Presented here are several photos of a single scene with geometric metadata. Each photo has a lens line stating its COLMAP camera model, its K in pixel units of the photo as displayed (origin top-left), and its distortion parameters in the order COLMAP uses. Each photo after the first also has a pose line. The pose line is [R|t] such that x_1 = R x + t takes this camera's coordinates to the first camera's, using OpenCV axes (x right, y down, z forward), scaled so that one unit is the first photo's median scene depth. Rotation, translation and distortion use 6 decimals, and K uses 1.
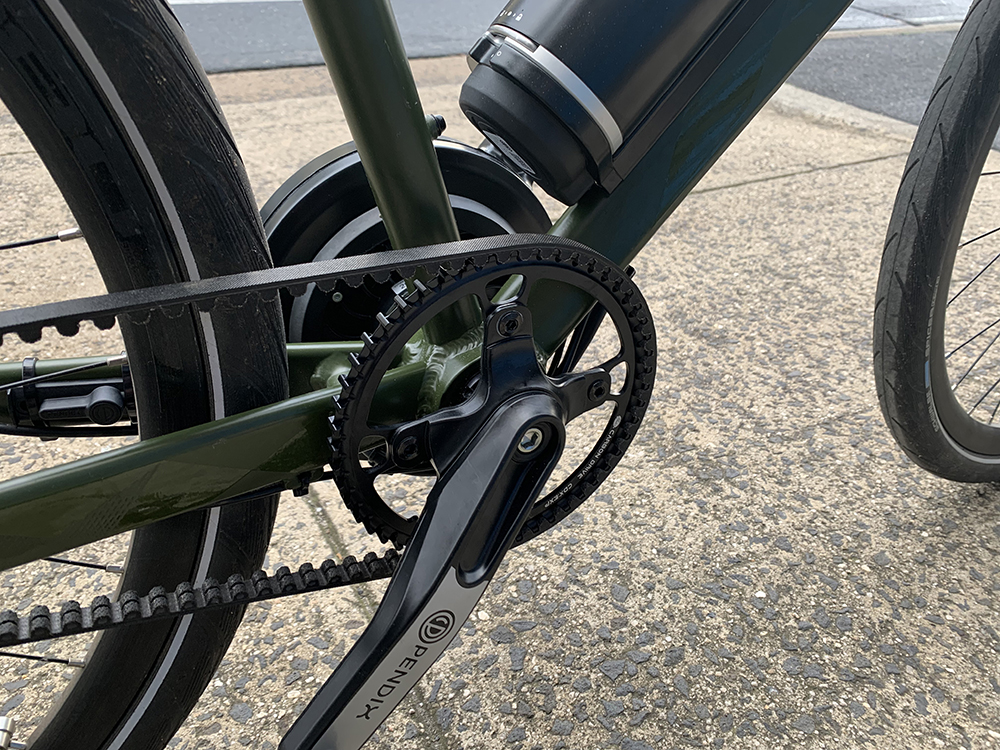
lens RADIAL K [[775.1, 0, 499.4], [0, 775.1, 357.4], [0, 0, 1]] dist [0.060310, -0.092911]
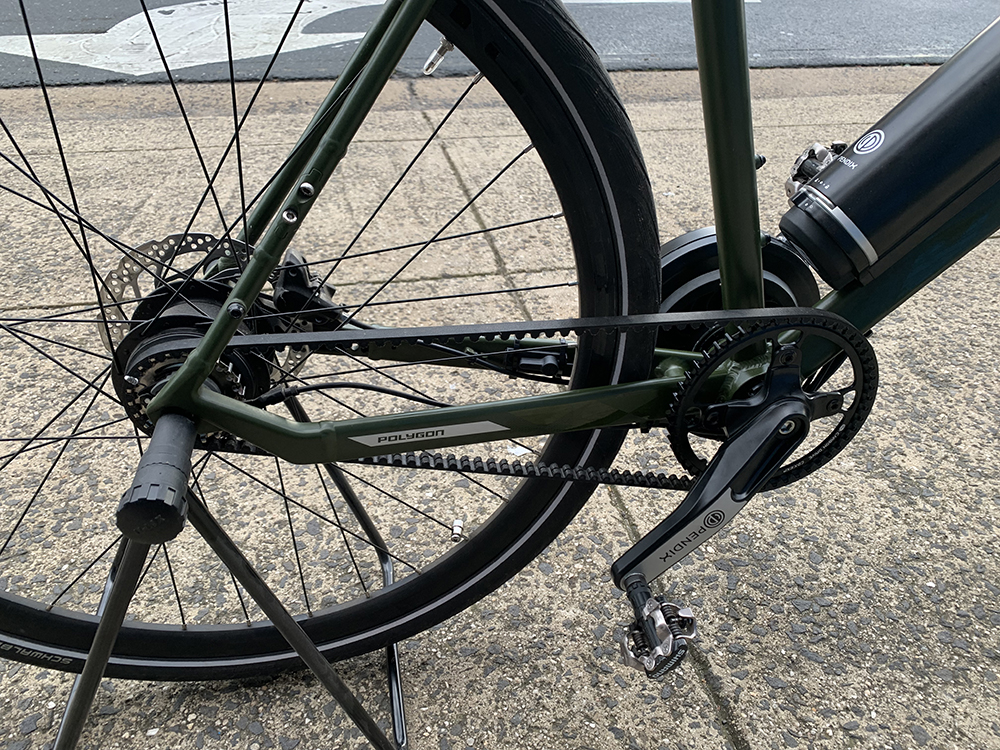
lens RADIAL K [[758.9, 0, 500.0], [0, 758.9, 375.0], [0, 0, 1]] dist [-0.016108, 0.024515]
pose [[0.950267, 0.167904, -0.262299, -0.073403], [-0.156274, 0.985590, 0.064743, -0.007731], [0.269390, -0.020532, 0.962812, -0.395986]]
